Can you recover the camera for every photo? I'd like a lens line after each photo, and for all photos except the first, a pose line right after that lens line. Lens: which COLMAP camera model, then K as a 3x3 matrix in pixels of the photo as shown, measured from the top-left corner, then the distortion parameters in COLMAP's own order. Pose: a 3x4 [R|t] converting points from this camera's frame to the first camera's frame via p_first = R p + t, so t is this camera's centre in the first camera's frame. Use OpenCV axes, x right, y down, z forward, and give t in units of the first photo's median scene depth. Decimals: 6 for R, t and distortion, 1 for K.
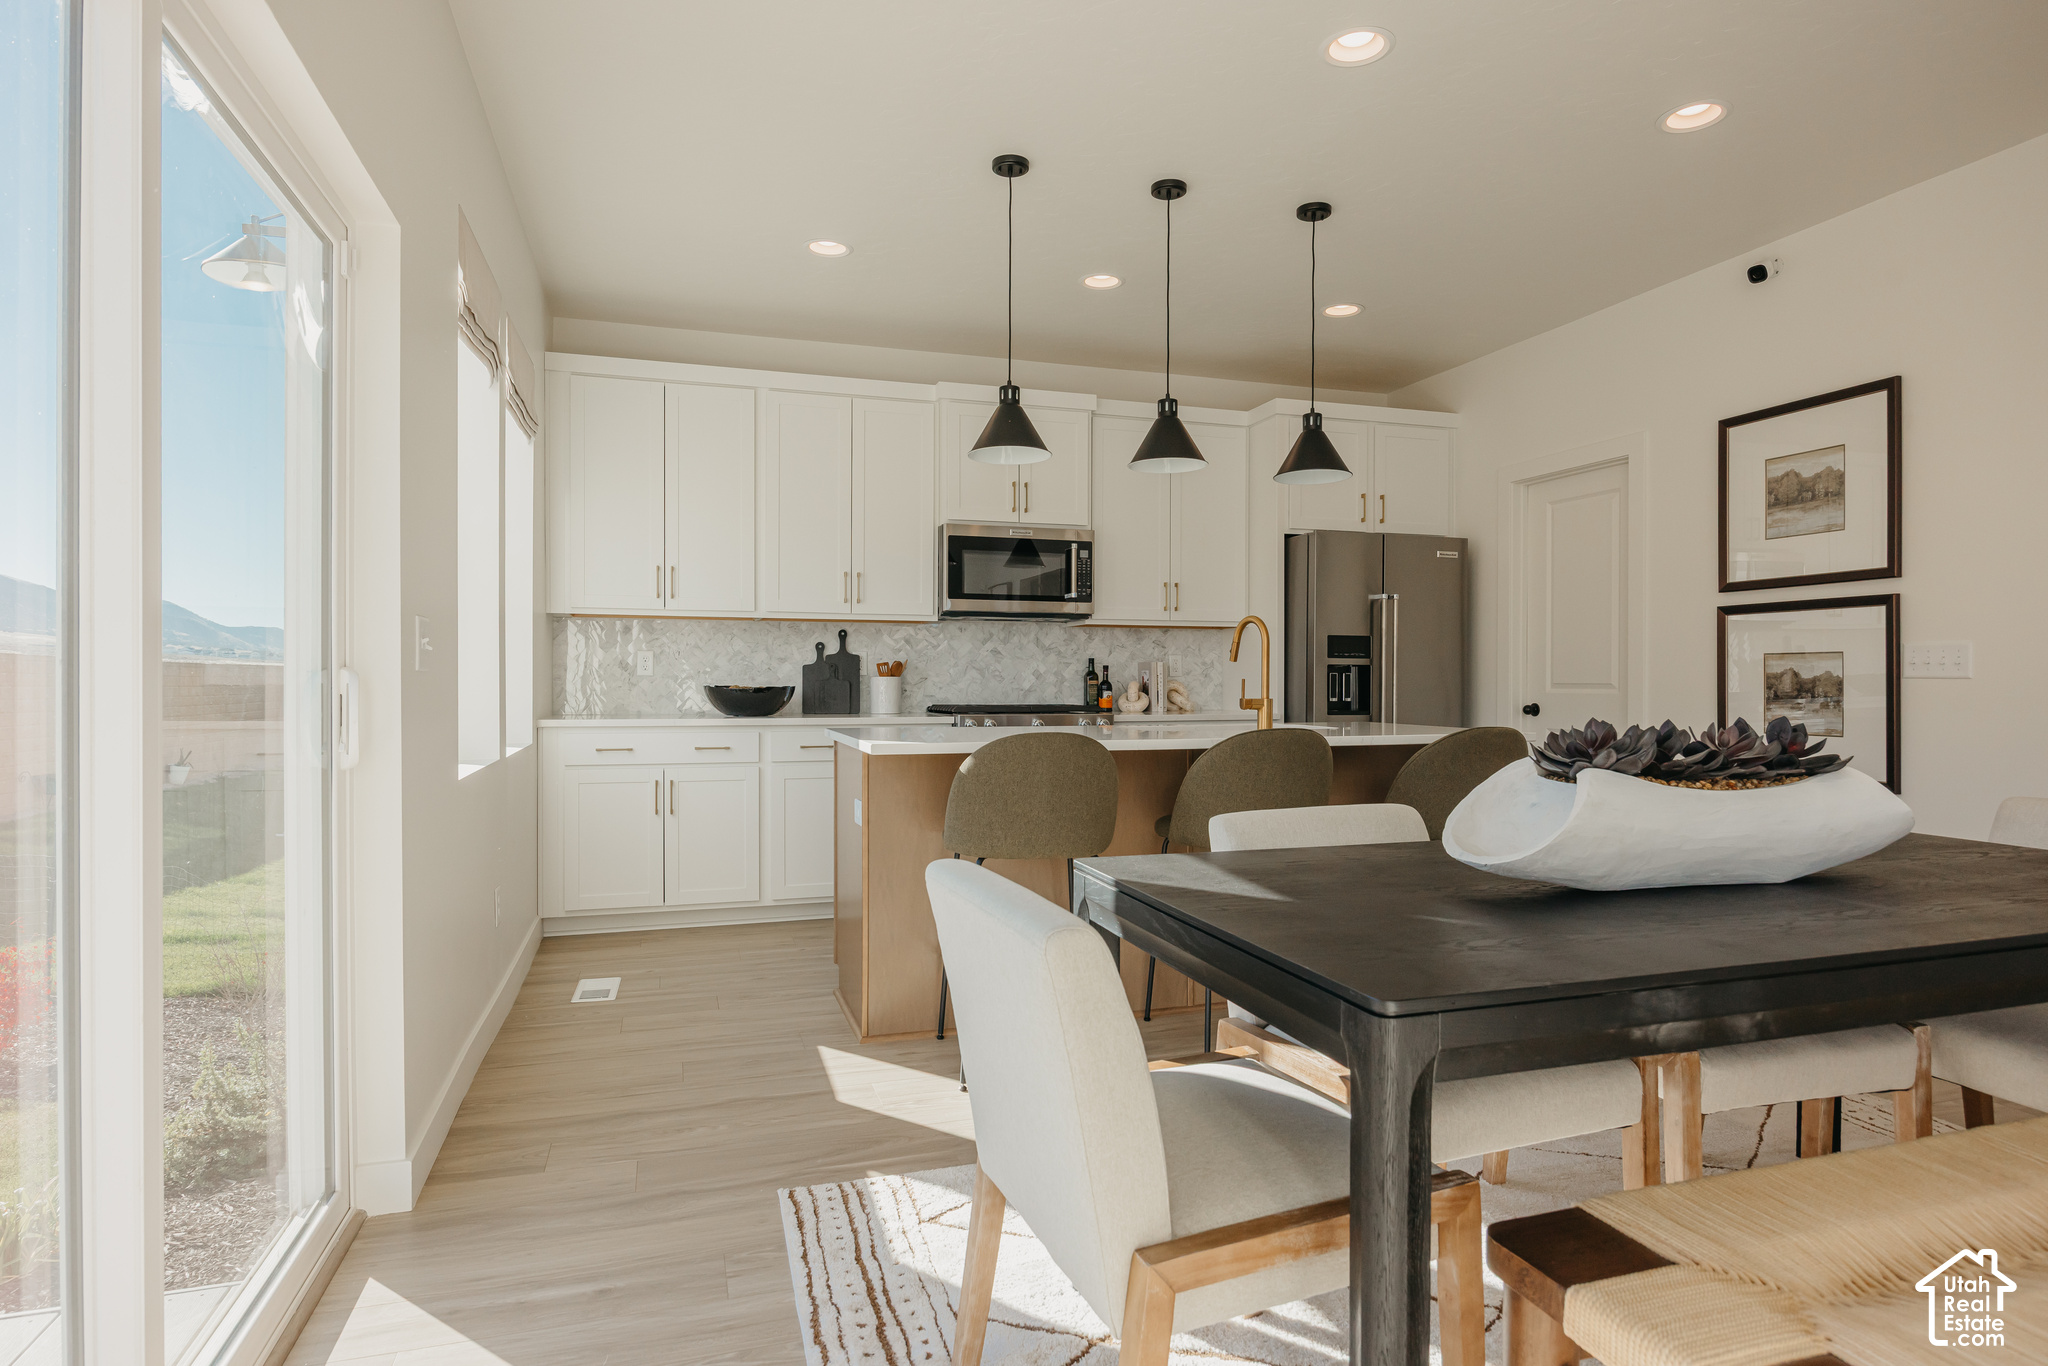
lens RADIAL K [[1123.9, 0, 1027.1], [0, 1123.9, 682.9], [0, 0, 1]] dist [-0.009649, 0.002163]
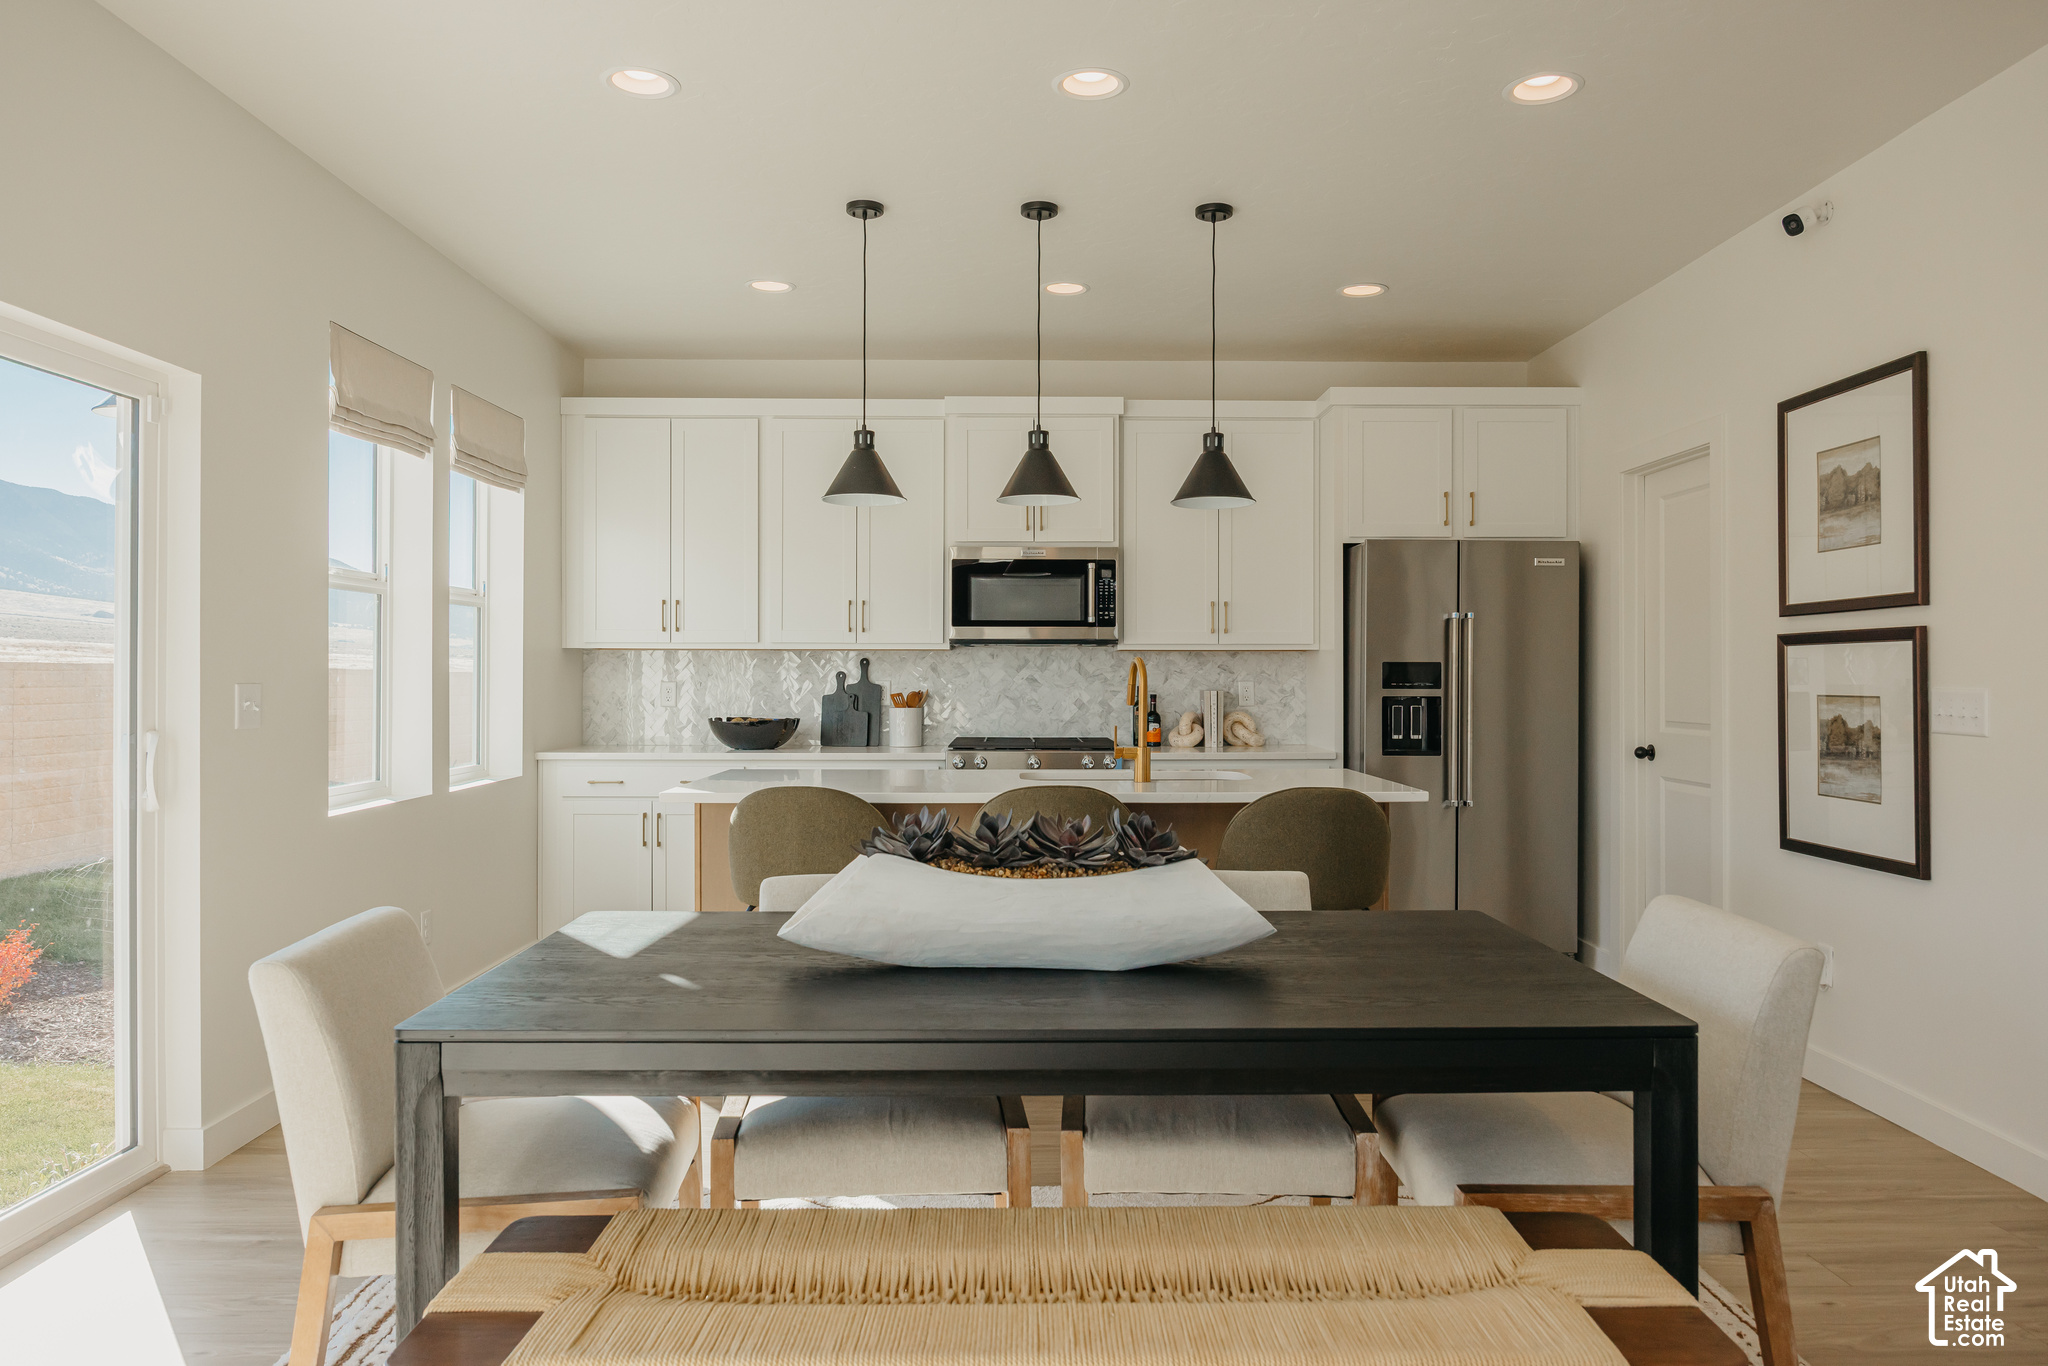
lens RADIAL K [[1362.3, 0, 1025.4], [0, 1362.3, 669.2], [0, 0, 1]] dist [-0.010766, 0.002090]
pose [[0.956644, -0.002701, -0.291247, 0.324884], [0.000070, 0.999959, -0.009047, -0.029298], [0.291259, 0.008634, 0.956605, -0.074471]]
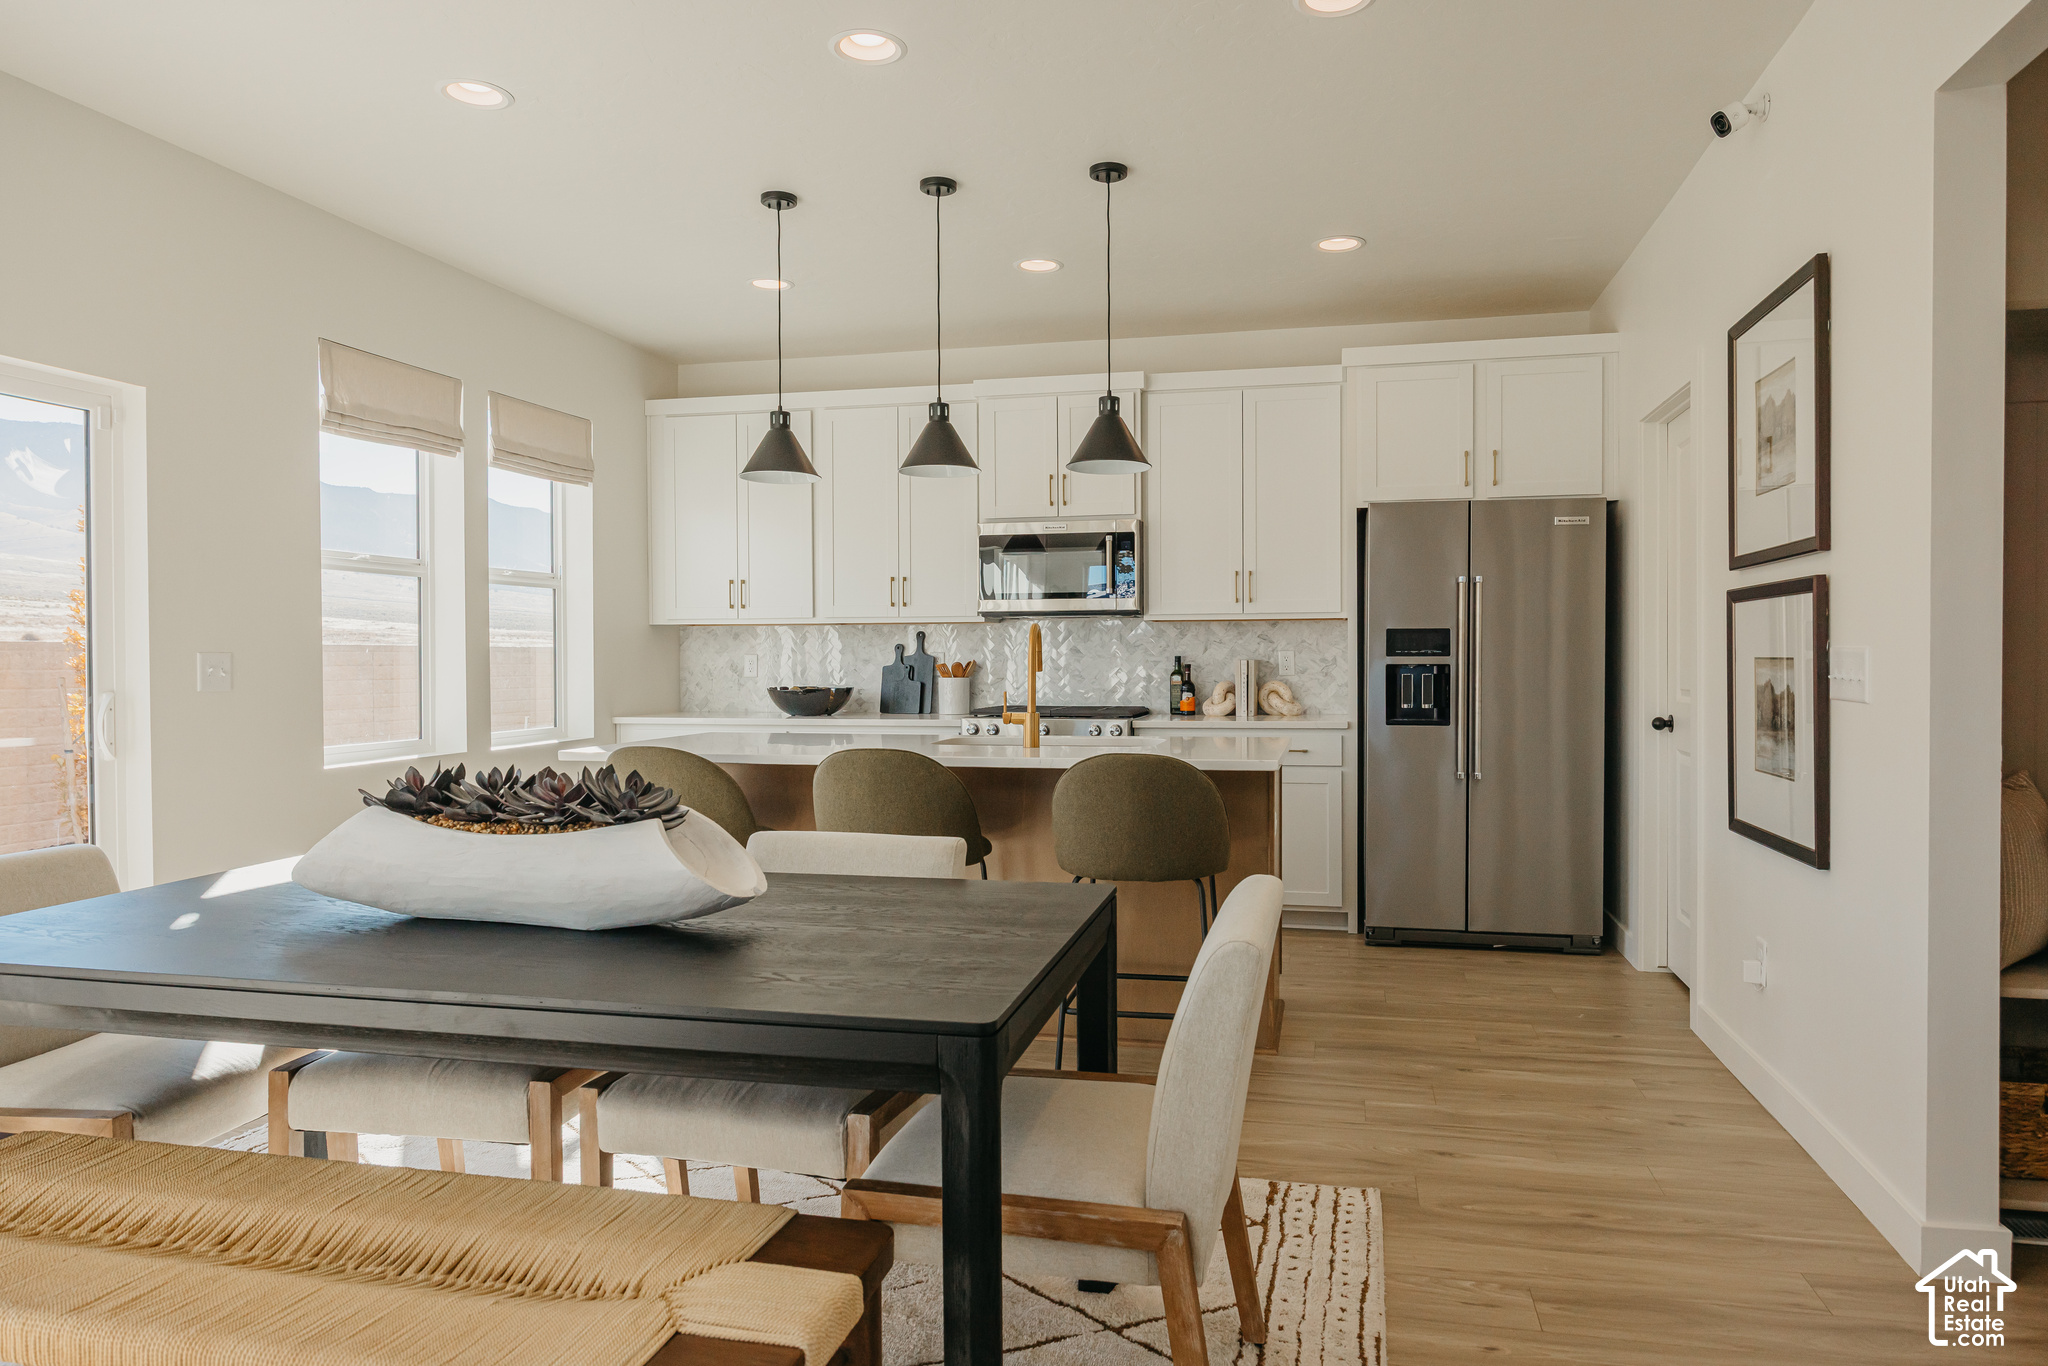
lens RADIAL K [[1254.8, 0, 1057.2], [0, 1254.8, 670.3], [0, 0, 1]] dist [-0.014571, 0.007489]
pose [[0.867354, -0.000133, -0.497692, 0.543786], [0.004606, 0.999959, 0.007760, -0.021499], [0.497670, -0.009024, 0.867319, 0.078434]]
